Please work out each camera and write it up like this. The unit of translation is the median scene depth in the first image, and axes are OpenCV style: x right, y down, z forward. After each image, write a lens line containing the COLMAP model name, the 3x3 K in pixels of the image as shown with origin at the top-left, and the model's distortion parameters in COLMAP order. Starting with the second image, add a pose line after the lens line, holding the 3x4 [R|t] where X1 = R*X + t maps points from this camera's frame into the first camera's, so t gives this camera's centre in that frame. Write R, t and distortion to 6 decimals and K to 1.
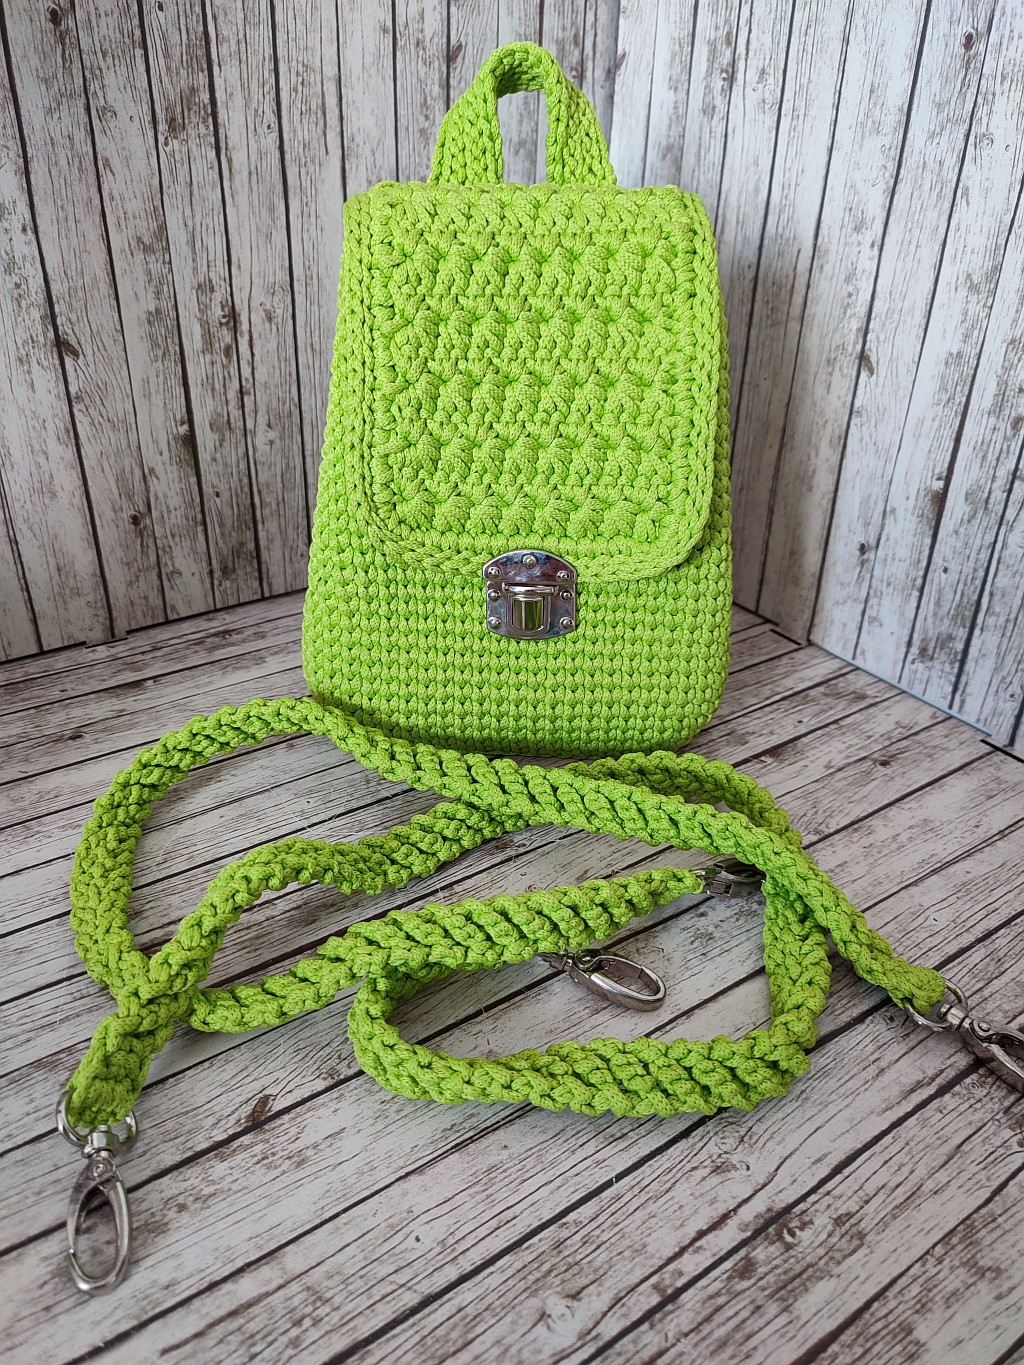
lens RADIAL K [[1038.7, 0, 504.3], [0, 1038.7, 681.7], [0, 0, 1]] dist [0.023927, -0.022616]
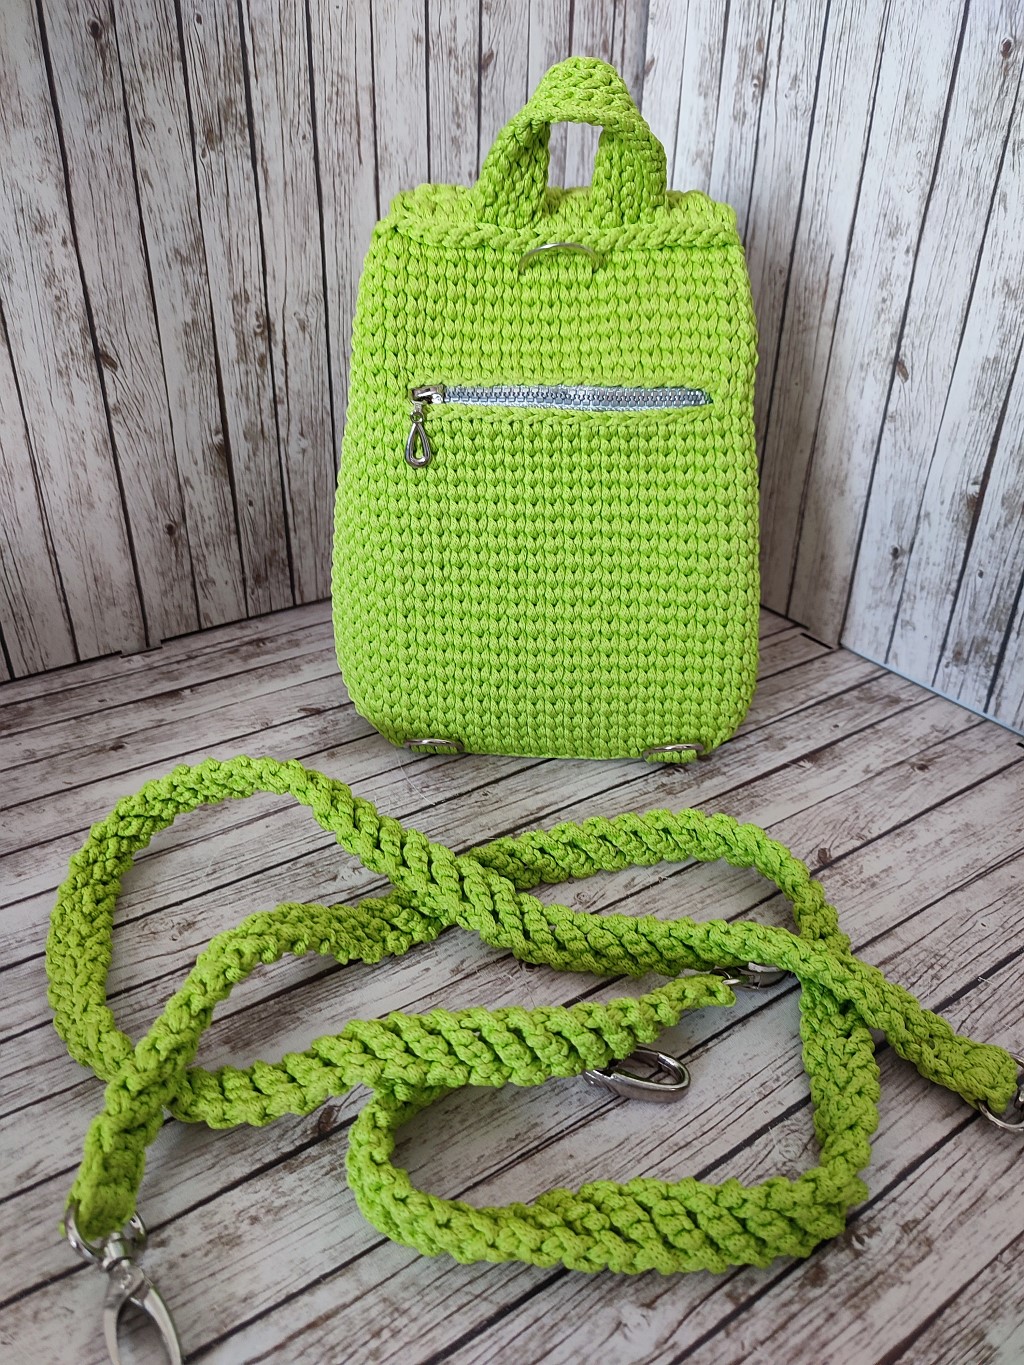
lens RADIAL K [[1038.7, 0, 504.3], [0, 1038.7, 681.7], [0, 0, 1]] dist [0.023927, -0.022616]
pose [[0.999971, -0.007594, 0.000675, -0.039025], [0.007592, 0.999968, 0.002568, -0.010018], [-0.000695, -0.002562, 0.999996, -0.004265]]
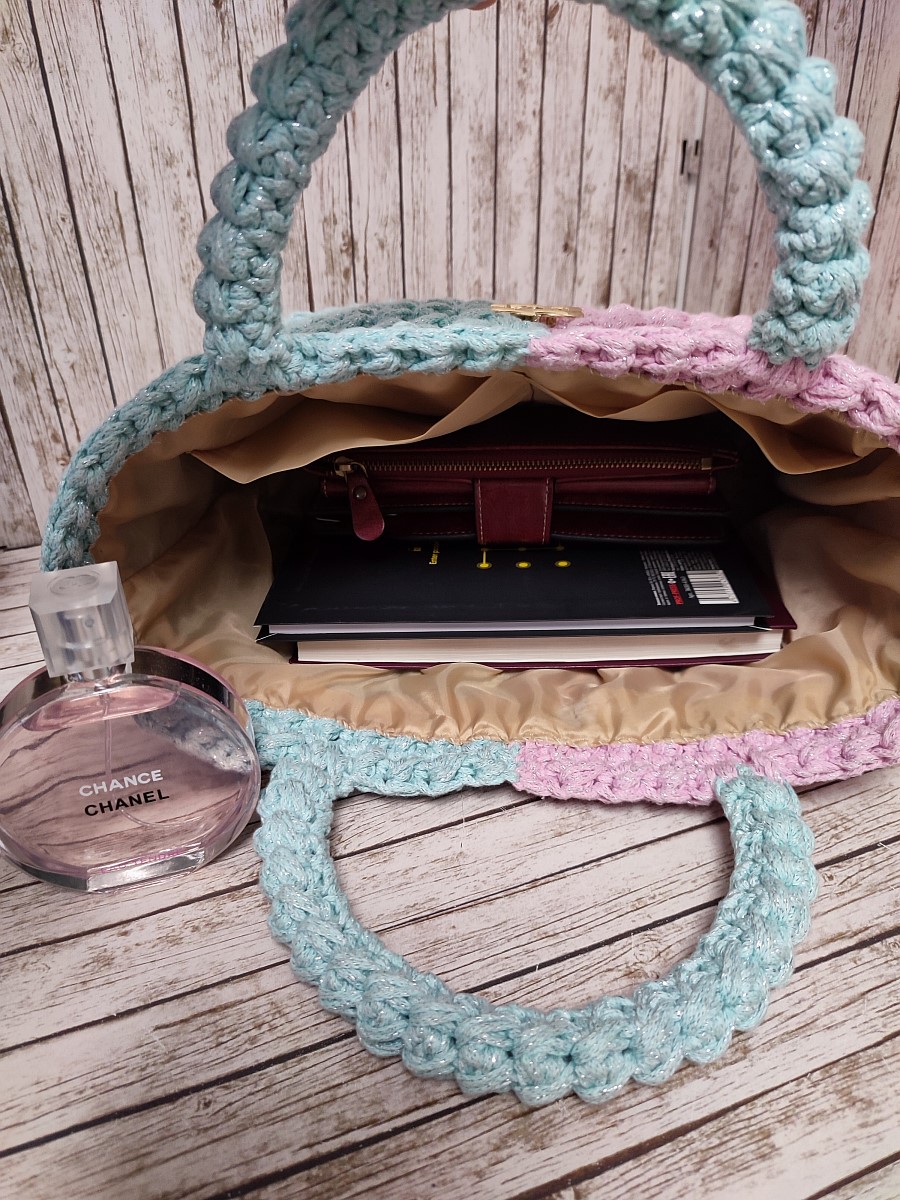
lens RADIAL K [[908.3, 0, 442.8], [0, 908.3, 599.3], [0, 0, 1]] dist [0.009281, -0.002294]
pose [[0.971129, 0.078588, -0.225240, 0.124814], [-0.075468, 0.996896, 0.022441, 0.032284], [0.226304, -0.004795, 0.974045, -0.009662]]
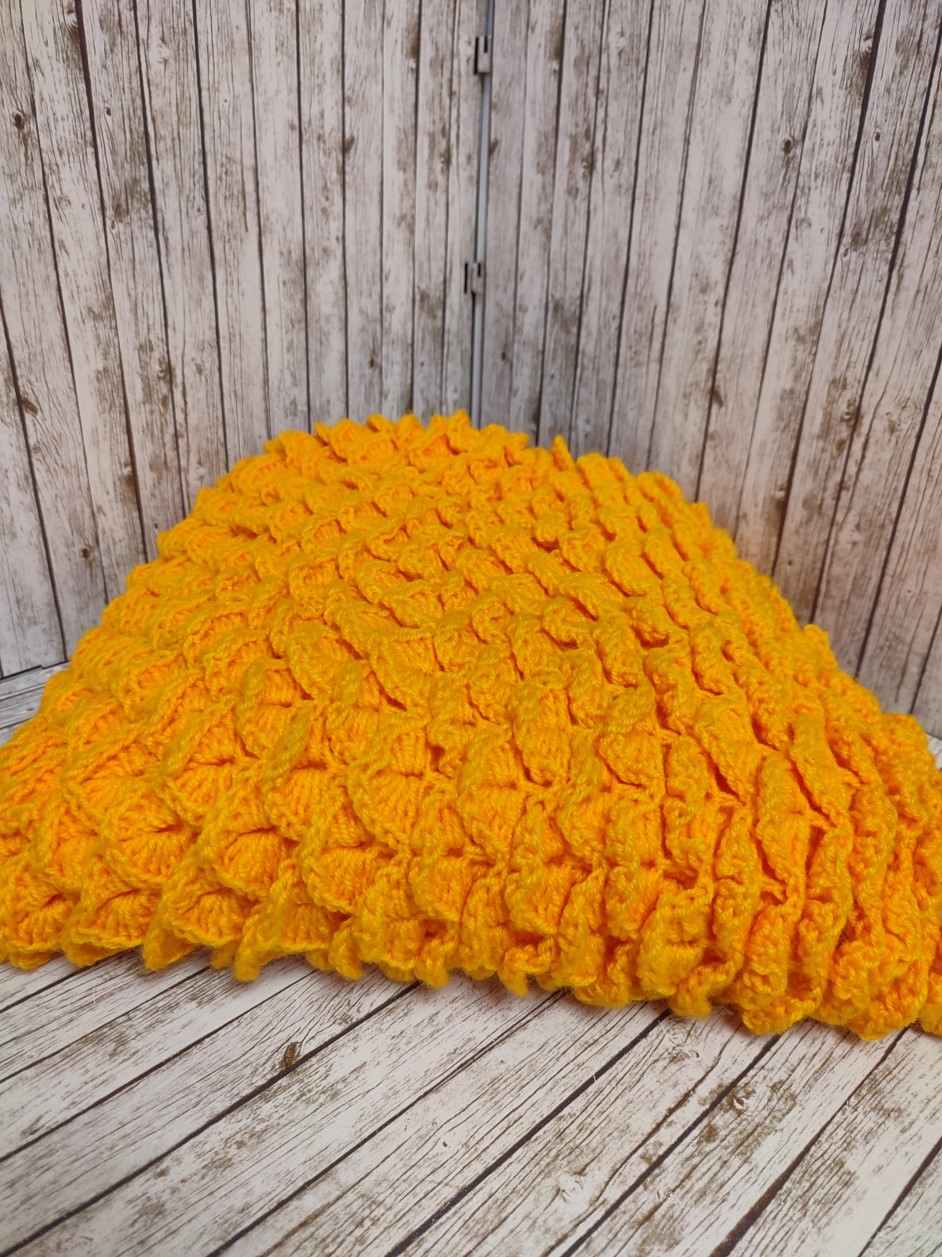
lens RADIAL K [[961.4, 0, 464.1], [0, 961.4, 627.3], [0, 0, 1]] dist [0.012785, -0.001127]
pose [[0.990430, -0.061261, 0.123675, -0.096408], [0.066445, 0.997058, -0.038227, -0.010041], [-0.120970, 0.046079, 0.991586, -0.079744]]
